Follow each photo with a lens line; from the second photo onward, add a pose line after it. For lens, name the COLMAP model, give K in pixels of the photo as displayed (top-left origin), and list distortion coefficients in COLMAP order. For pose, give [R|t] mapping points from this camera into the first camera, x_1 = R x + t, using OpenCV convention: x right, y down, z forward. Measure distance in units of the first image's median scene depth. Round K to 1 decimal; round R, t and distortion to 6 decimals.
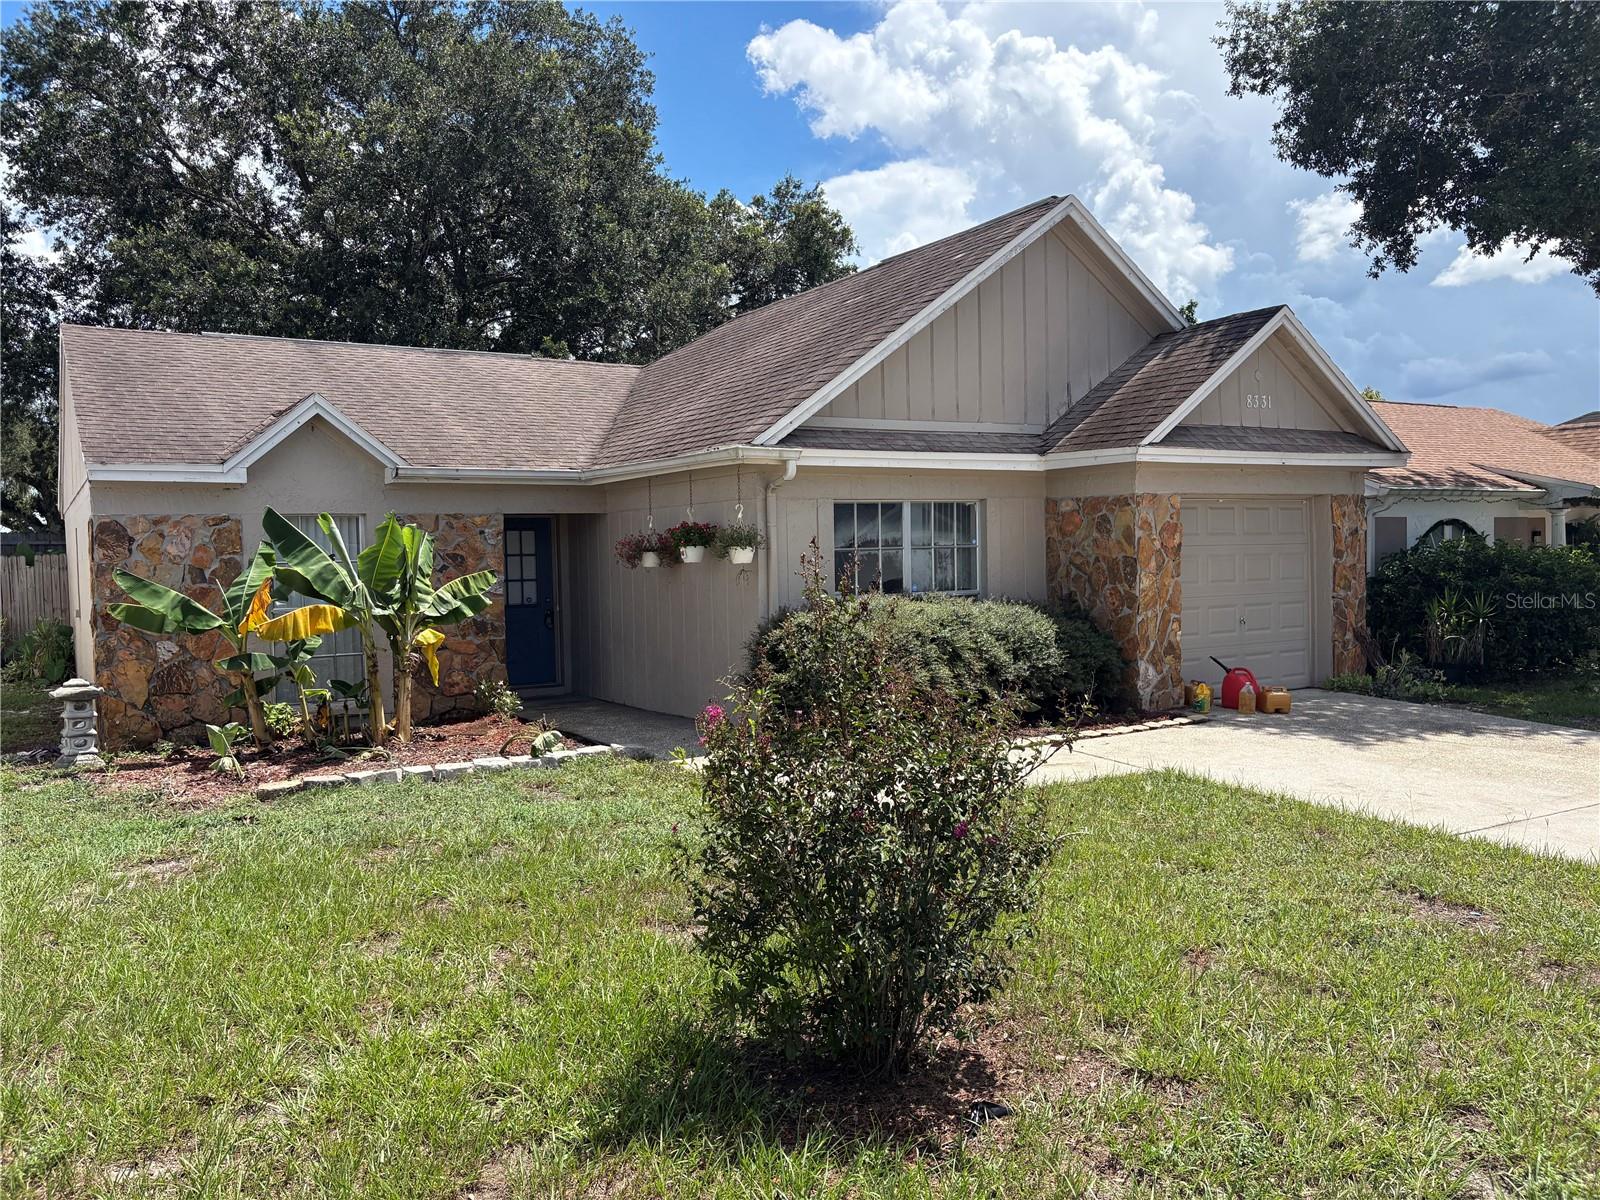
lens RADIAL K [[1181.3, 0, 800.0], [0, 1181.3, 600.0], [0, 0, 1]] dist [0.274210, -0.308424]
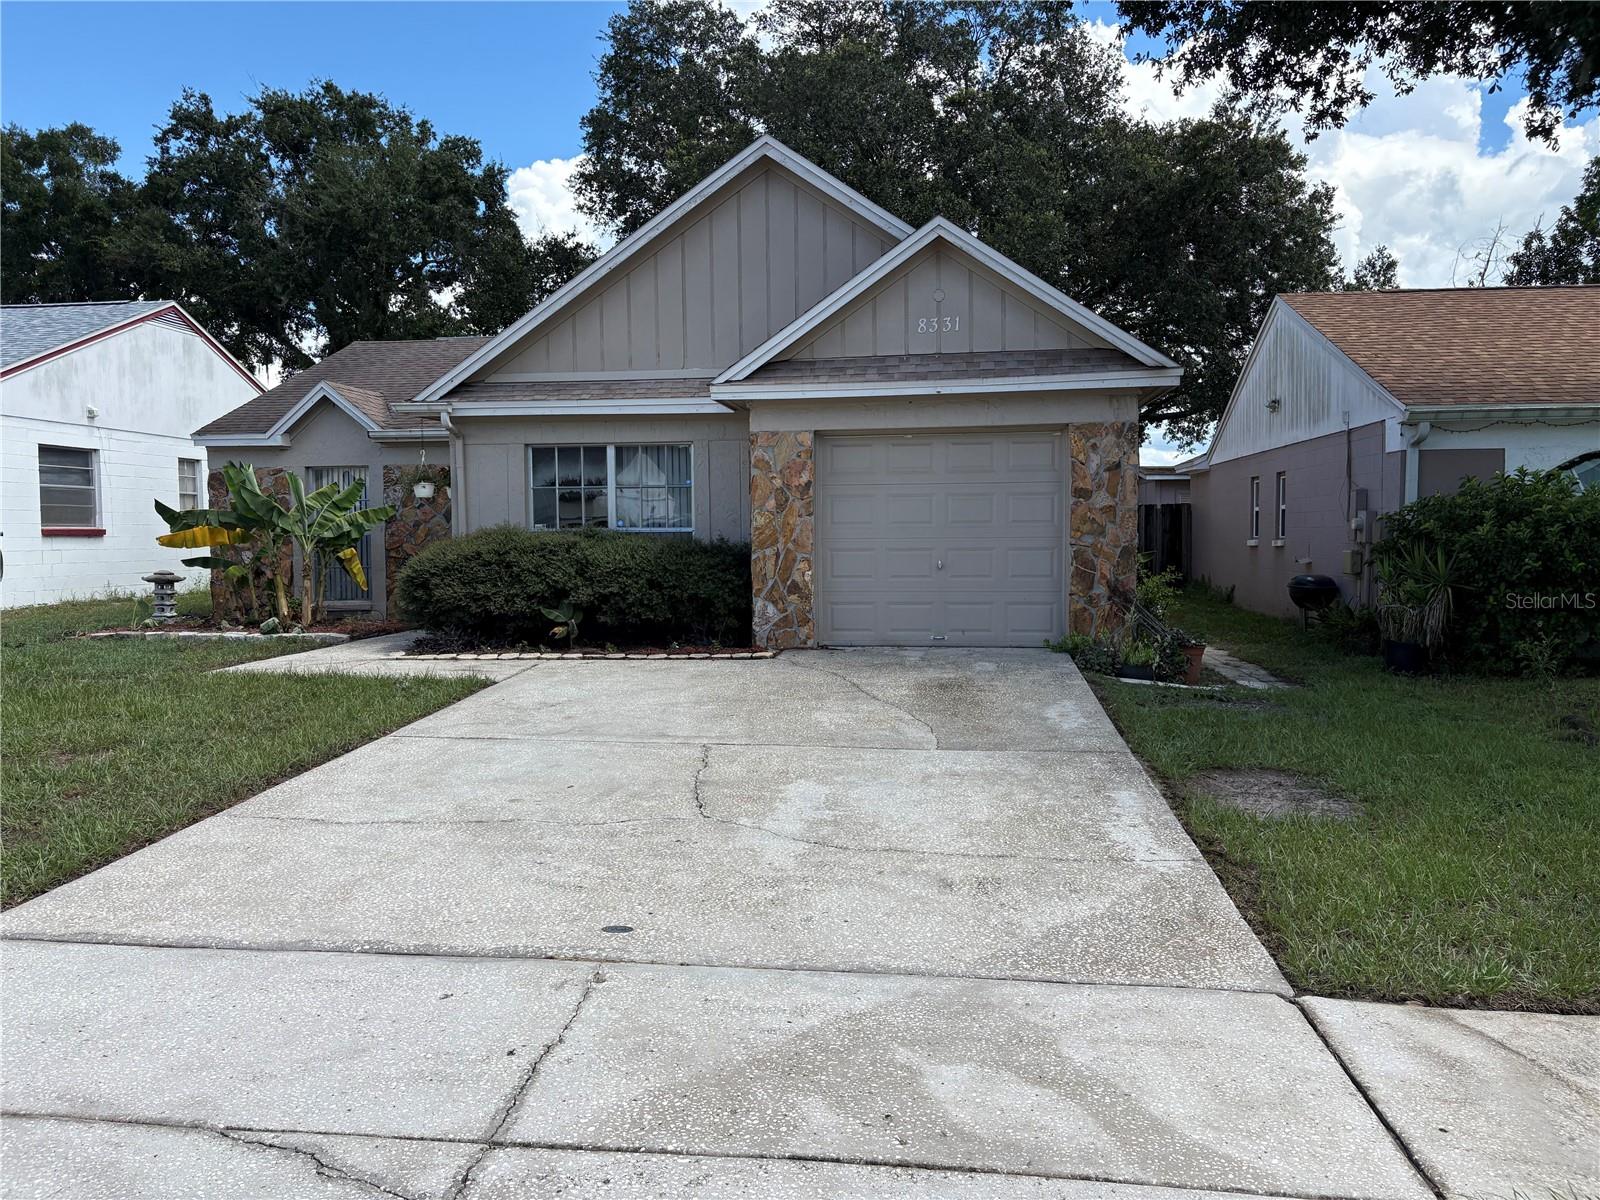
lens RADIAL K [[1181.3, 0, 800.0], [0, 1181.3, 600.0], [0, 0, 1]] dist [0.274210, -0.308424]
pose [[0.754295, 0.052094, -0.654465, 0.958071], [-0.033743, 0.998606, 0.040596, 0.010612], [0.655668, -0.008538, 0.755001, 0.272102]]
